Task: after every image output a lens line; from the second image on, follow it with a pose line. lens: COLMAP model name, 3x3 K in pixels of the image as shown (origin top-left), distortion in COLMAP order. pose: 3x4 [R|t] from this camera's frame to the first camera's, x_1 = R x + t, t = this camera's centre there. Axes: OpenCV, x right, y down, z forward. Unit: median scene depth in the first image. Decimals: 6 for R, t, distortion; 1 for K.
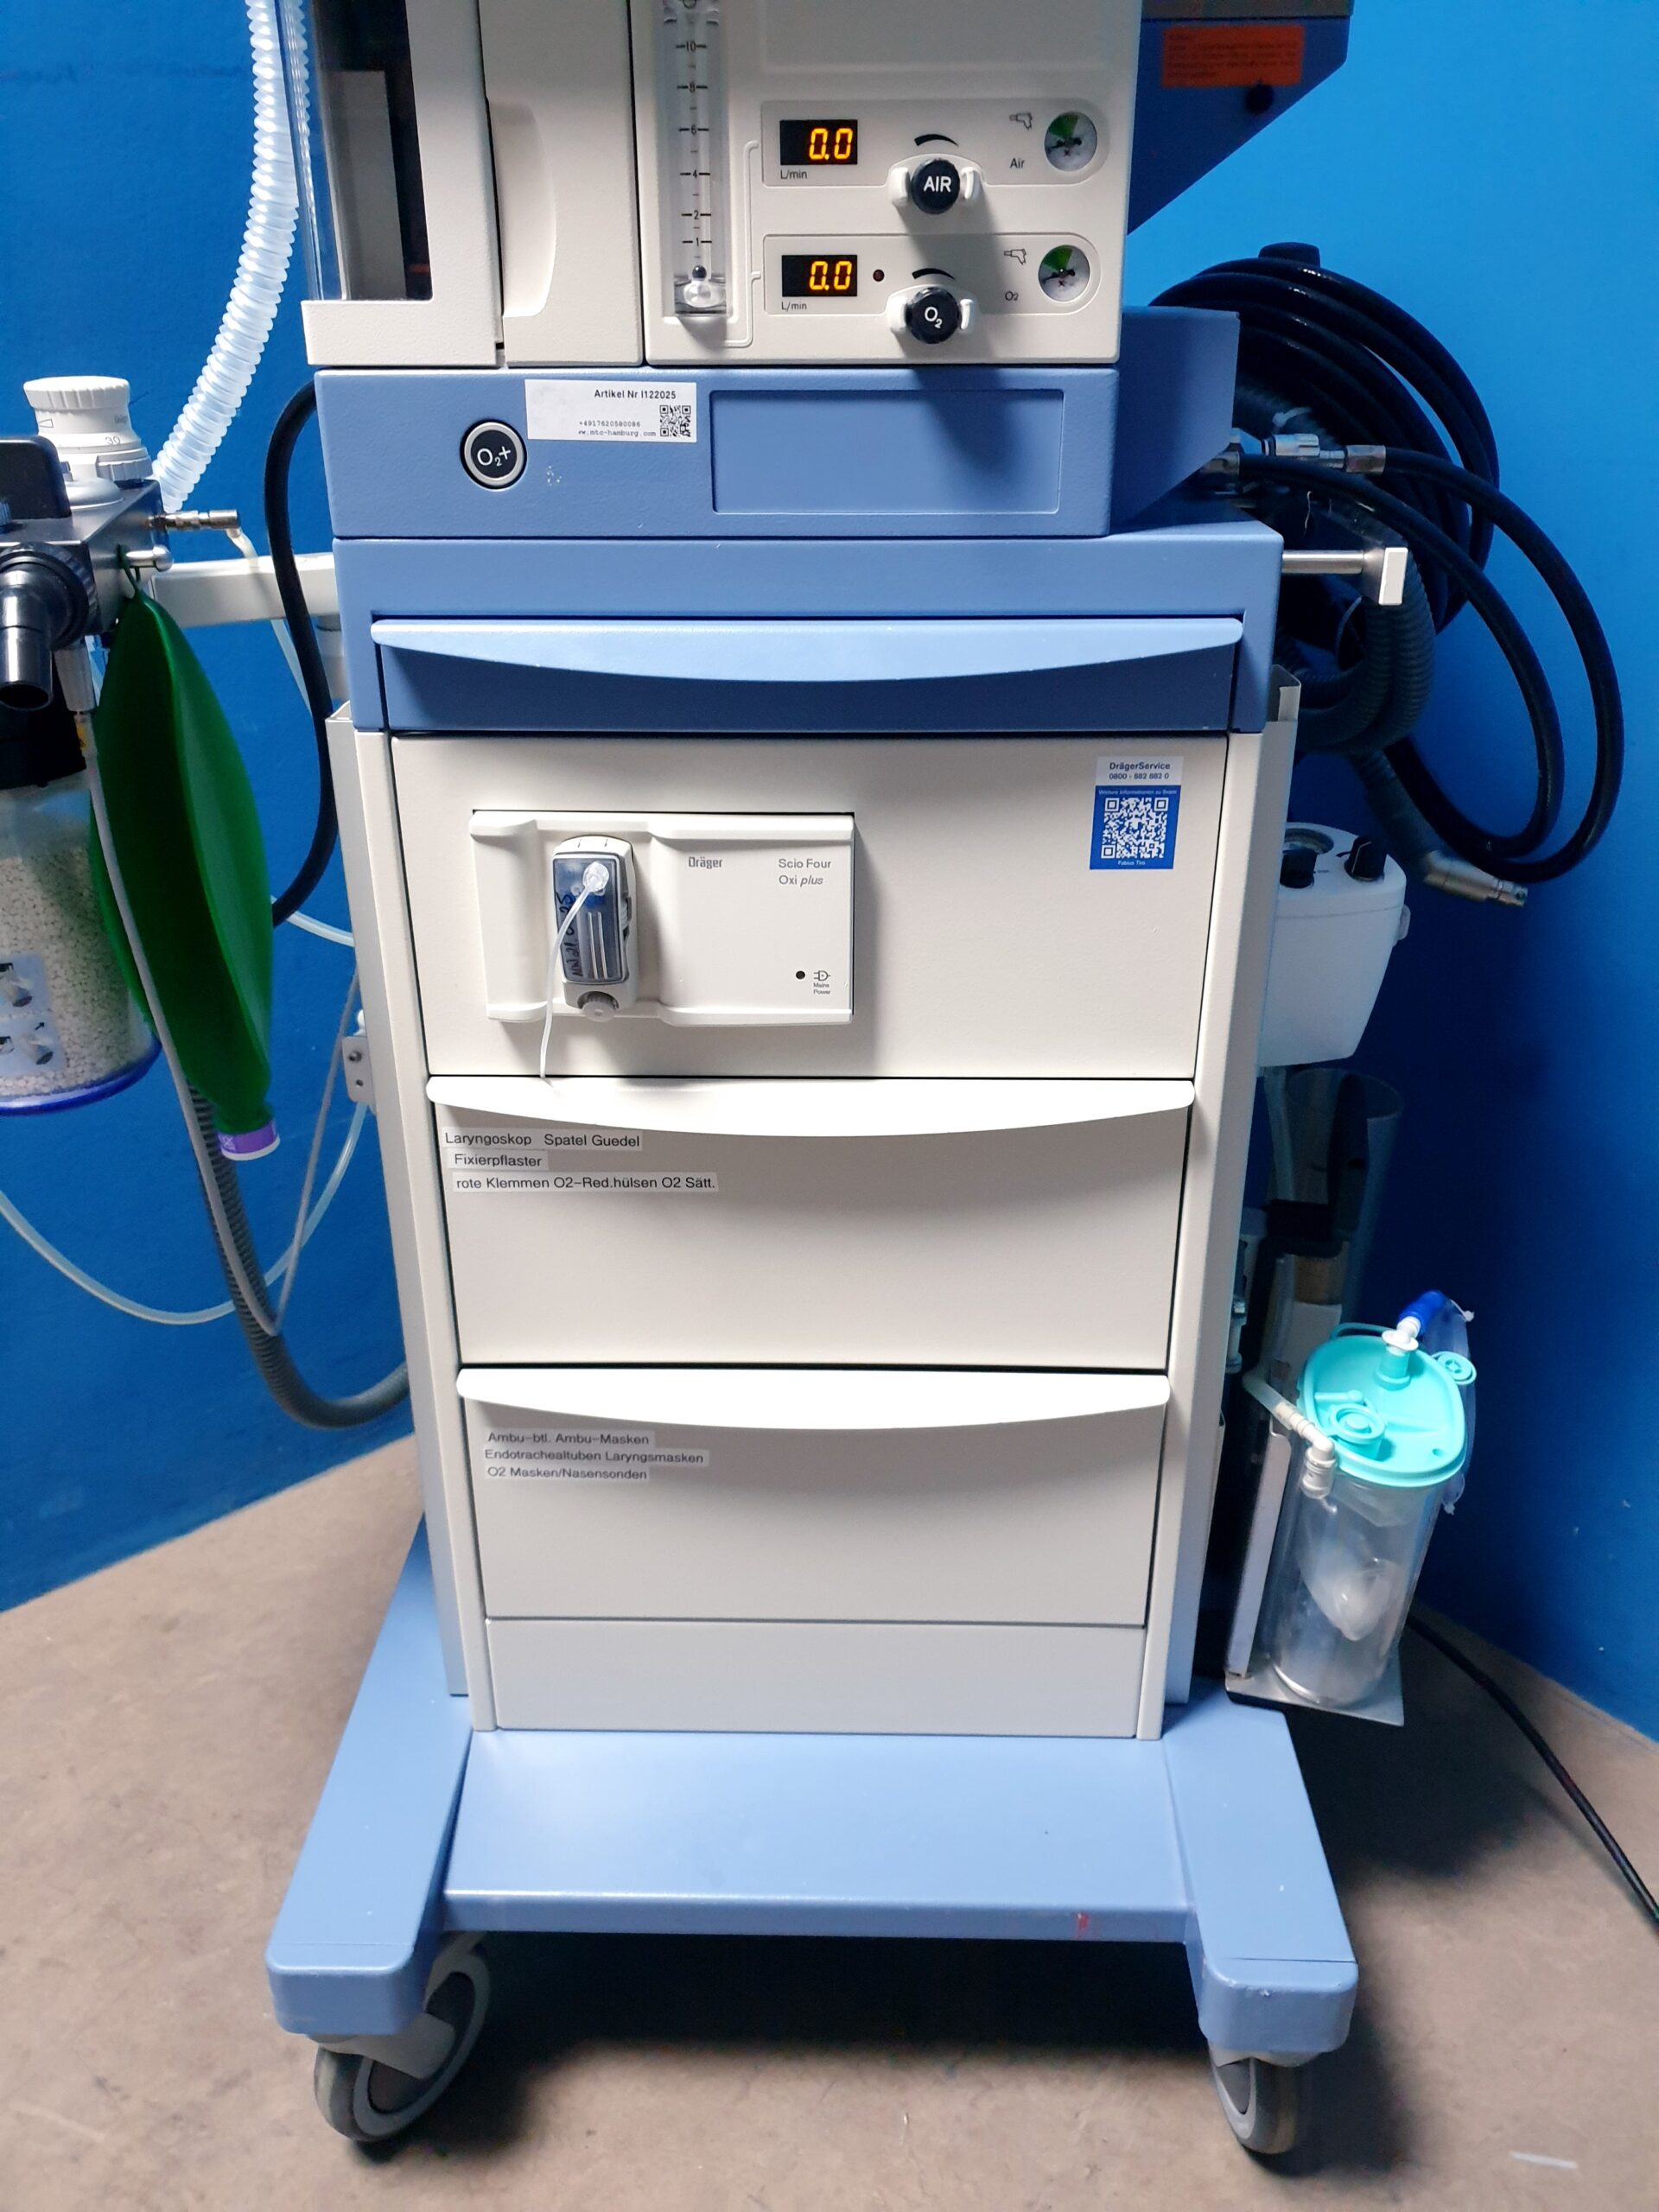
lens RADIAL K [[1719.4, 0, 824.9], [0, 1719.4, 1083.1], [0, 0, 1]] dist [0.005844, -0.002342]
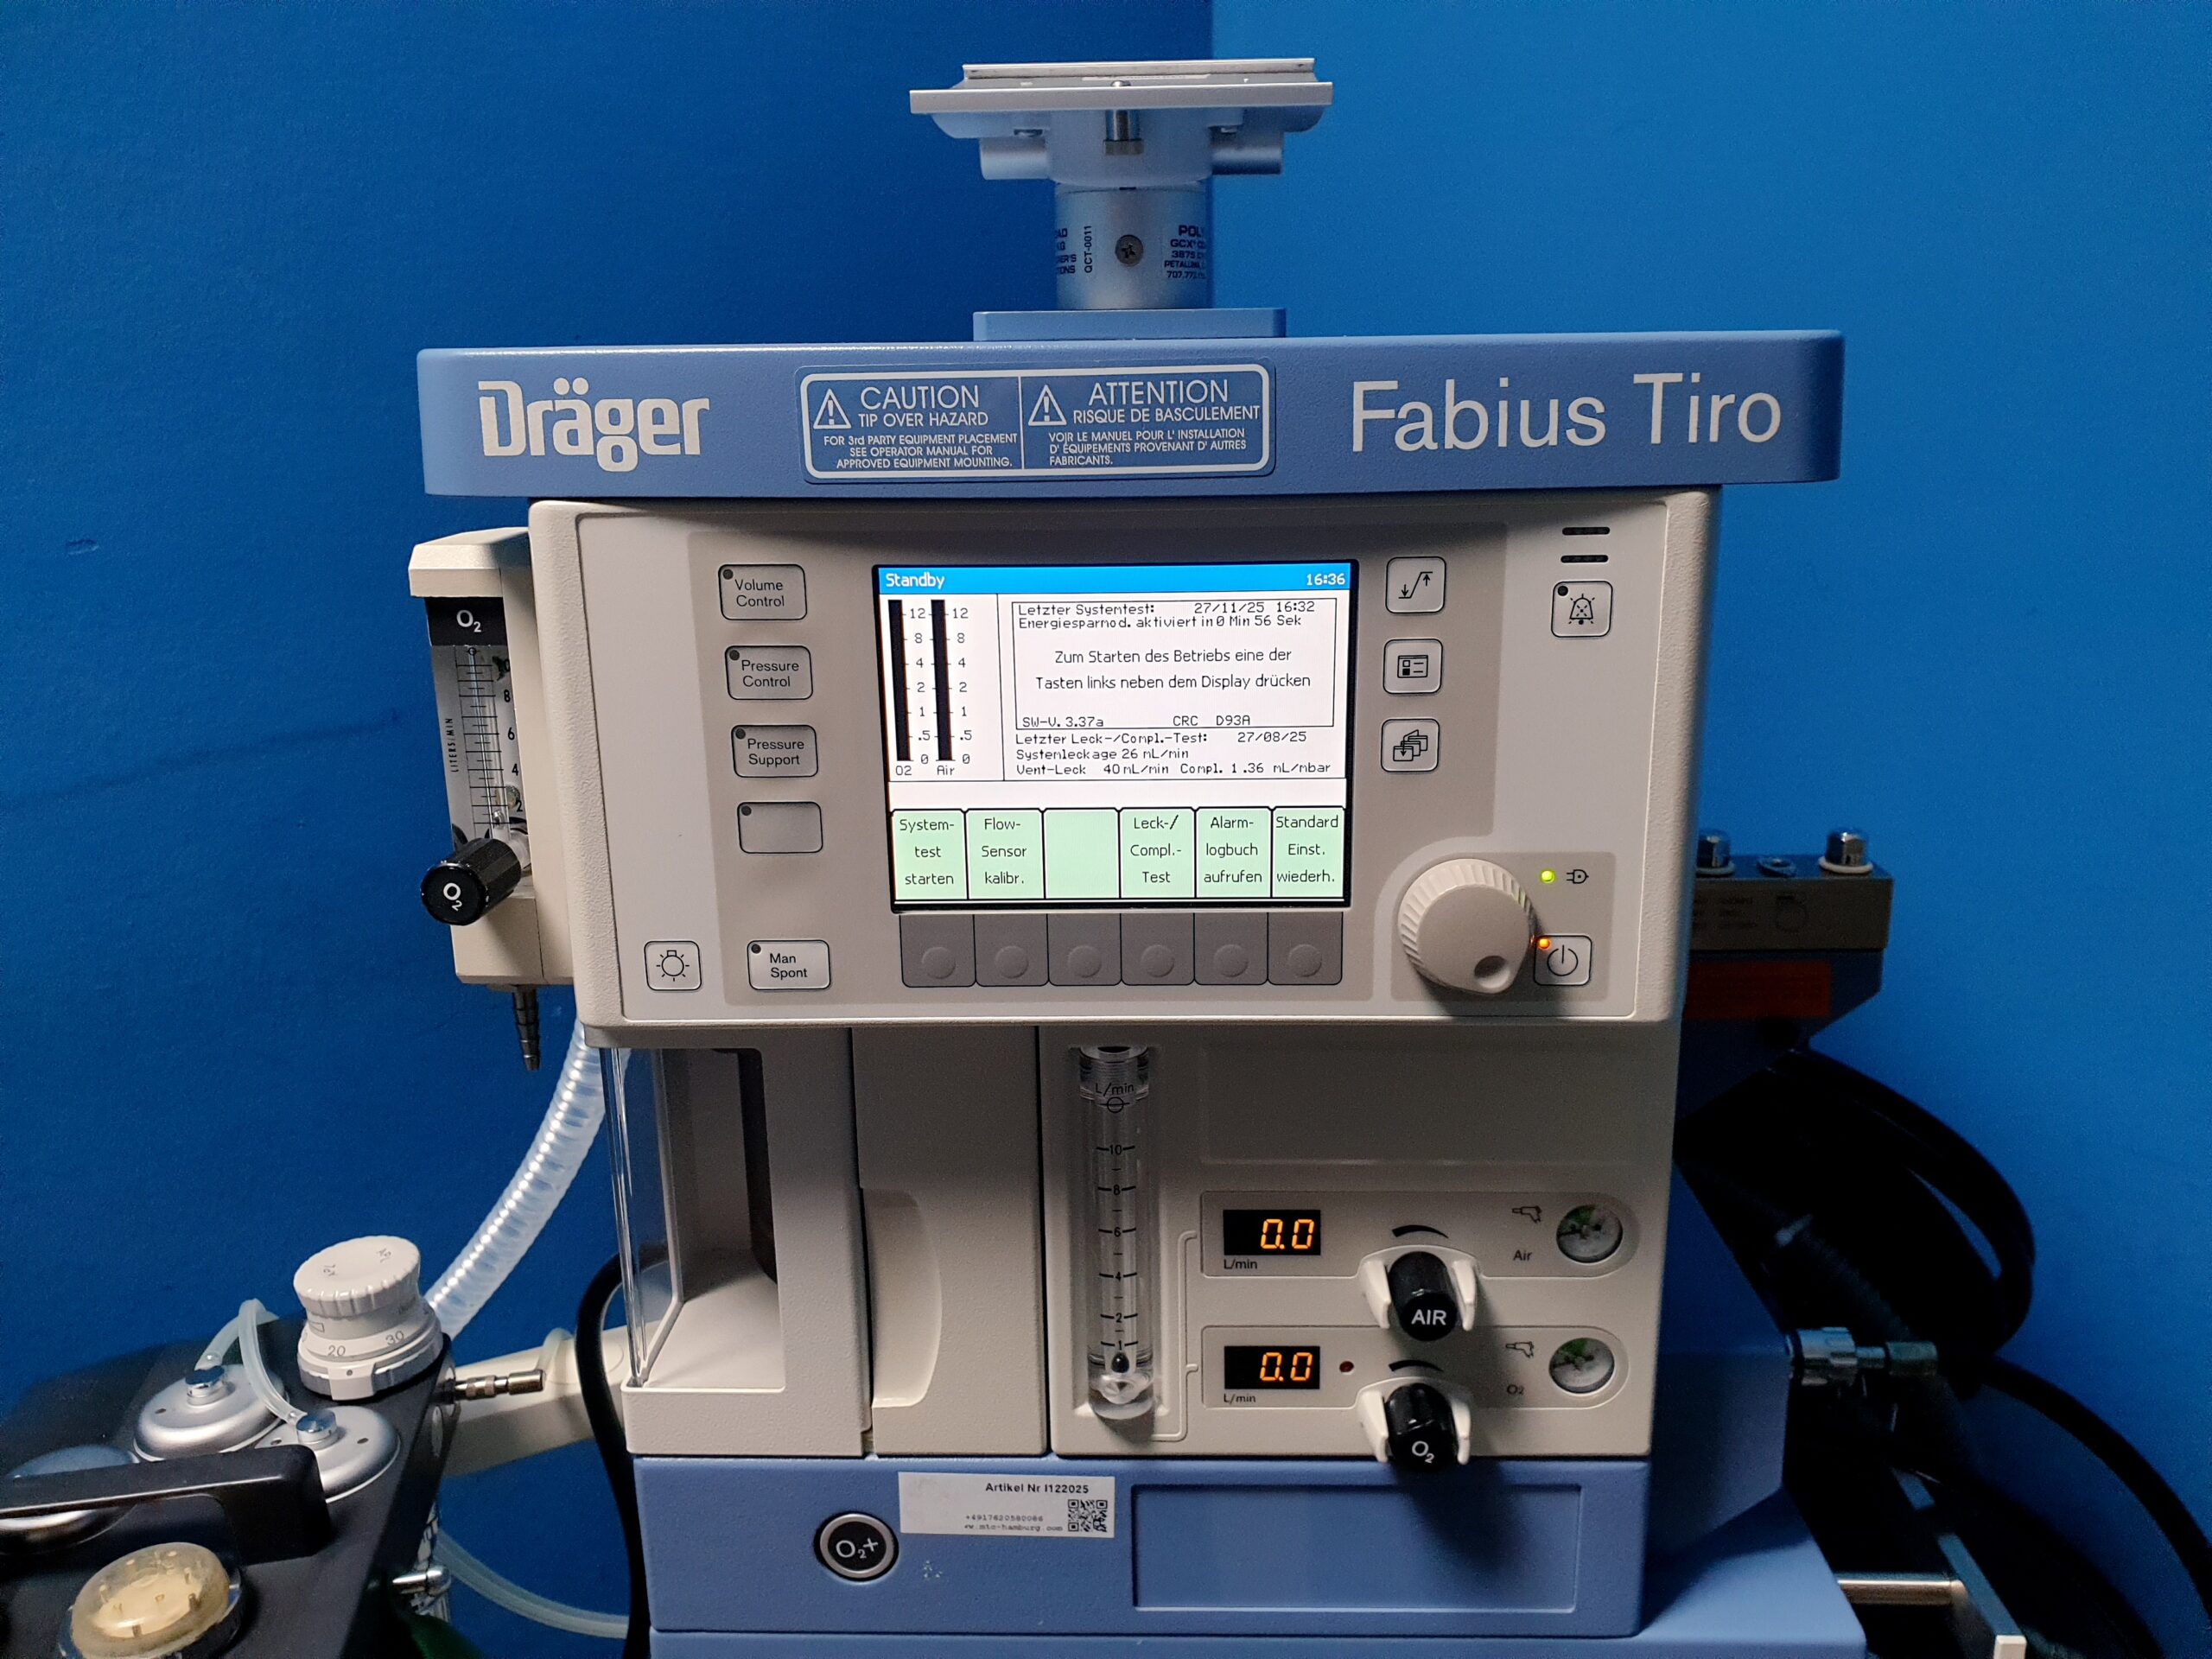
lens RADIAL K [[1705.3, 0, 1114.4], [0, 1705.3, 765.6], [0, 0, 1]] dist [0.050704, -0.097281]
pose [[0.999854, -0.011303, -0.012807, -0.054446], [0.008685, 0.982015, -0.188603, -0.515581], [0.014708, 0.188464, 0.981970, 0.145663]]
